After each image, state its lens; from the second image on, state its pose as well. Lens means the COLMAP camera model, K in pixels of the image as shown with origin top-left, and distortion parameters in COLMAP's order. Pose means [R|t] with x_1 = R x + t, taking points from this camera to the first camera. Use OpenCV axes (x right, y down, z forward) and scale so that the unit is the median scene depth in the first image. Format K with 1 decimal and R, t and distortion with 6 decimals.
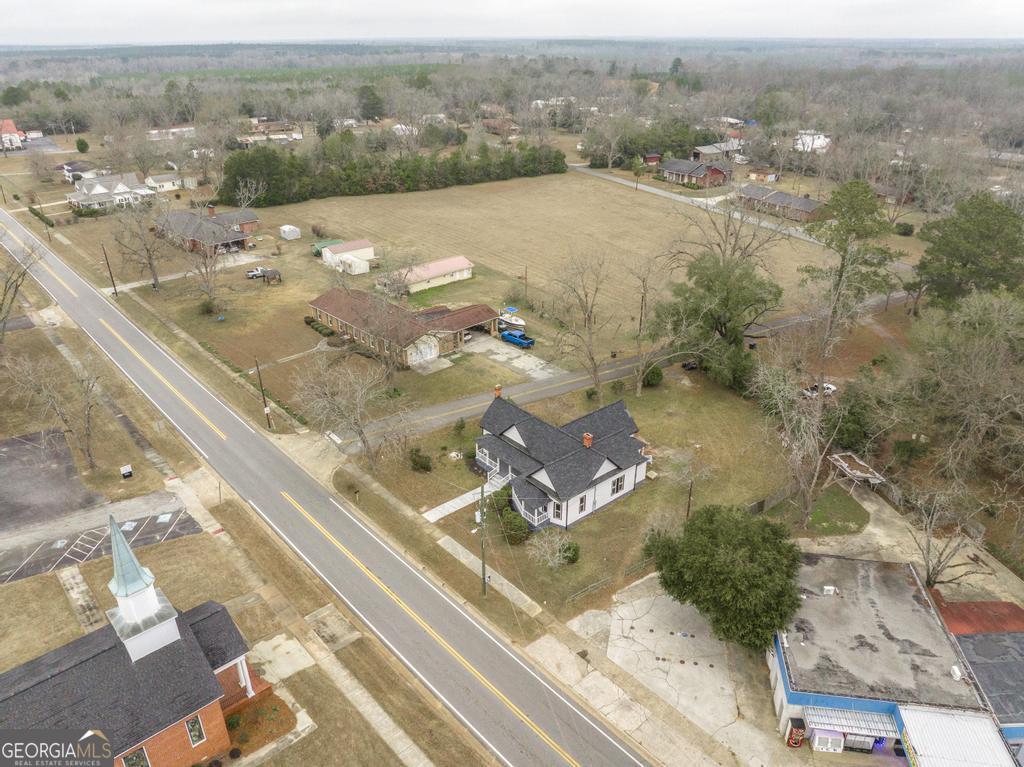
lens RADIAL K [[738.3, 0, 511.3], [0, 738.3, 388.6], [0, 0, 1]] dist [-0.038377, 0.009047]
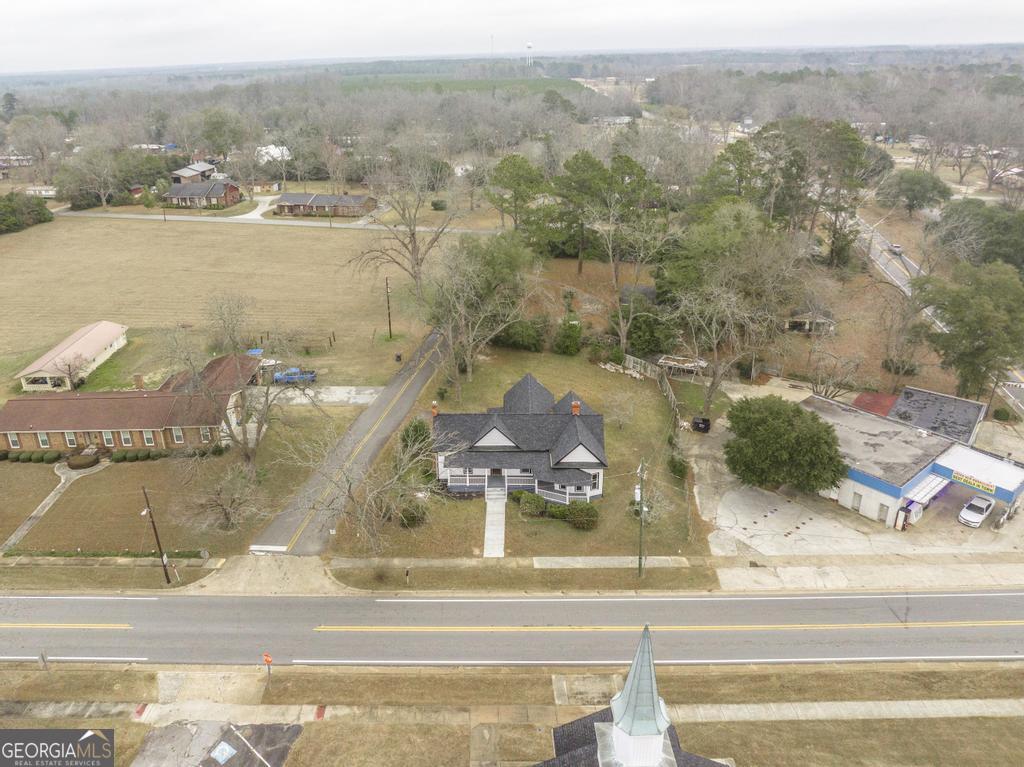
lens RADIAL K [[738.3, 0, 470.5], [0, 738.3, 352.6], [0, 0, 1]] dist [-0.038377, 0.009047]
pose [[0.677319, -0.293116, 0.674776, -0.685758], [0.344778, 0.936712, 0.060822, -0.120688], [-0.649898, 0.191452, 0.735512, 0.338309]]
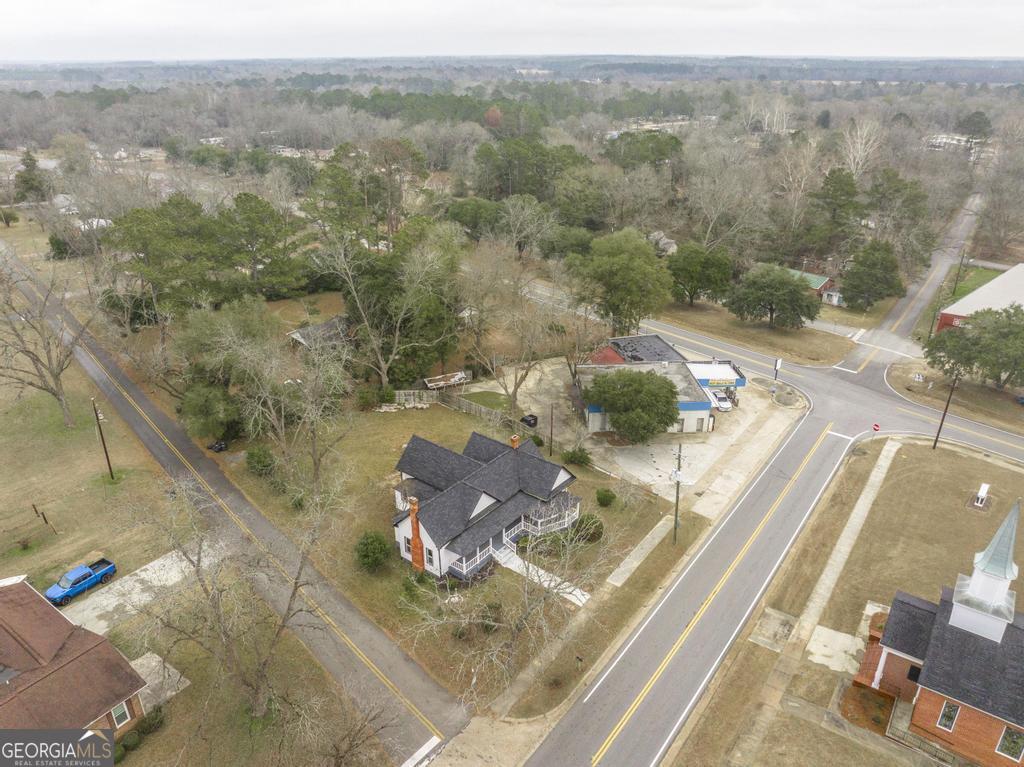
lens RADIAL K [[738.3, 0, 509.9], [0, 738.3, 379.7], [0, 0, 1]] dist [-0.038377, 0.009047]
pose [[-0.219411, -0.393250, 0.892868, -0.805197], [0.423986, 0.785800, 0.450283, -0.481112], [-0.878689, 0.477360, -0.005681, 1.003099]]
